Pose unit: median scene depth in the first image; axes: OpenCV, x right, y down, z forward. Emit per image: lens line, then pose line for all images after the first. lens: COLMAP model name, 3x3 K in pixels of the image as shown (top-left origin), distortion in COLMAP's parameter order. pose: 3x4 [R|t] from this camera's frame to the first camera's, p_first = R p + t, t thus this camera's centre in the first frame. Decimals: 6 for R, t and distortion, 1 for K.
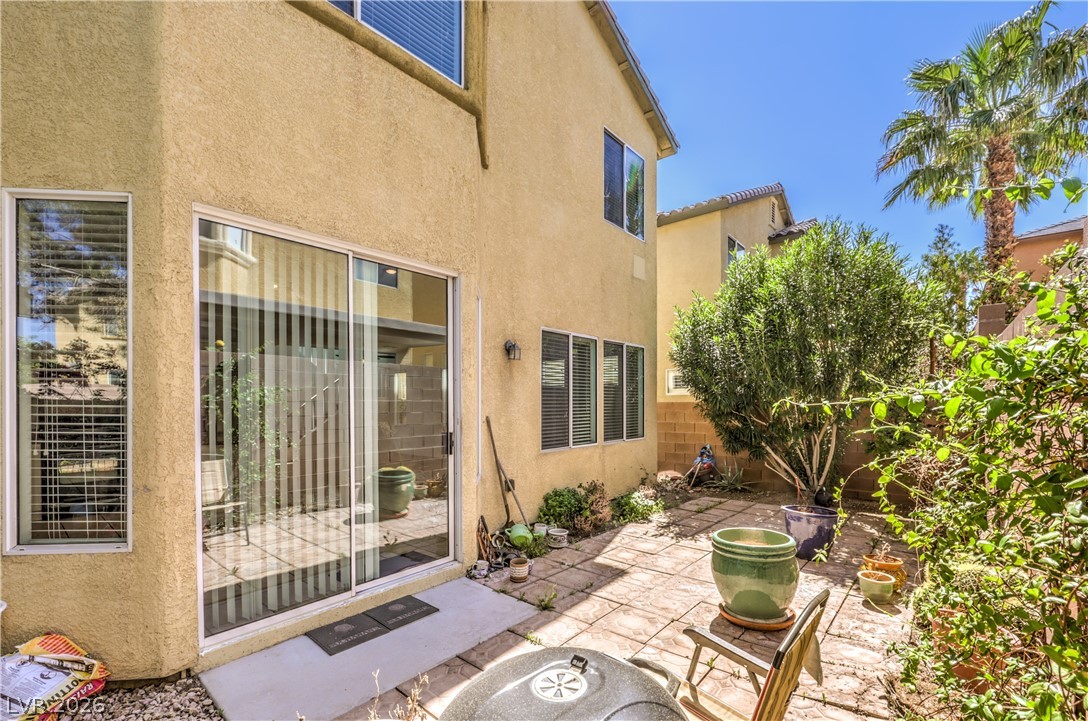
lens RADIAL K [[463.8, 0, 581.7], [0, 463.8, 404.4], [0, 0, 1]] dist [-0.000613, -0.000132]
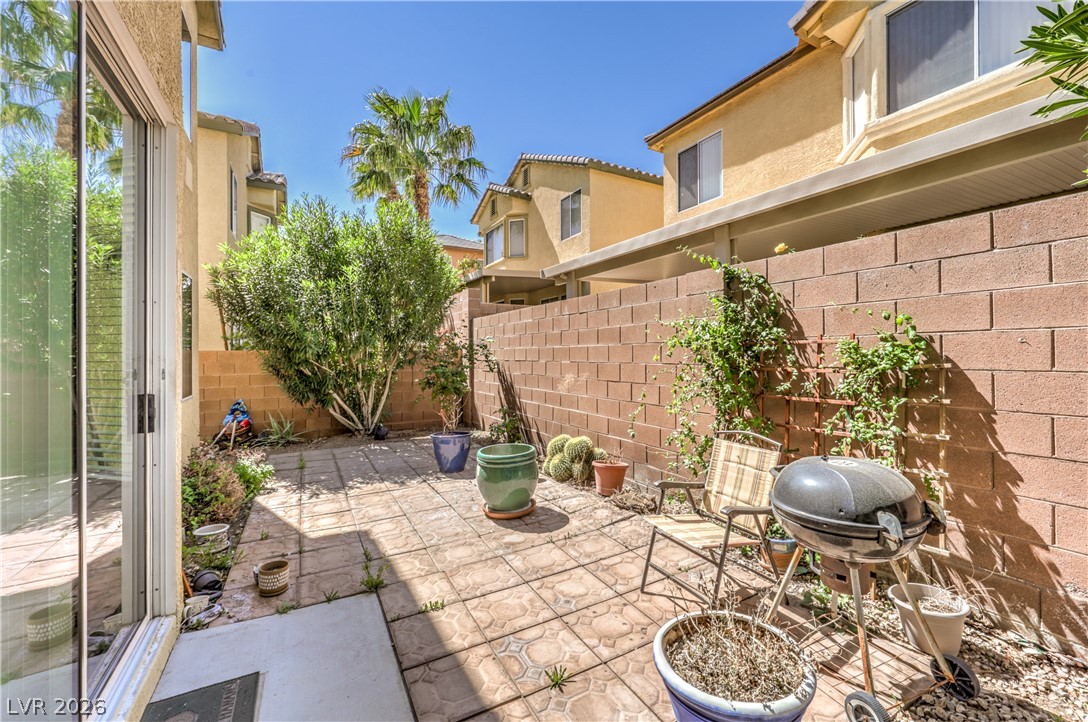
lens RADIAL K [[429.3, 0, 550.7], [0, 429.3, 351.2], [0, 0, 1]] dist [-0.000063, -0.000033]
pose [[0.381263, 0.006470, 0.924444, -0.294632], [0.006380, 0.999933, -0.009630, 0.008500], [-0.924445, 0.009569, 0.381196, 0.177067]]
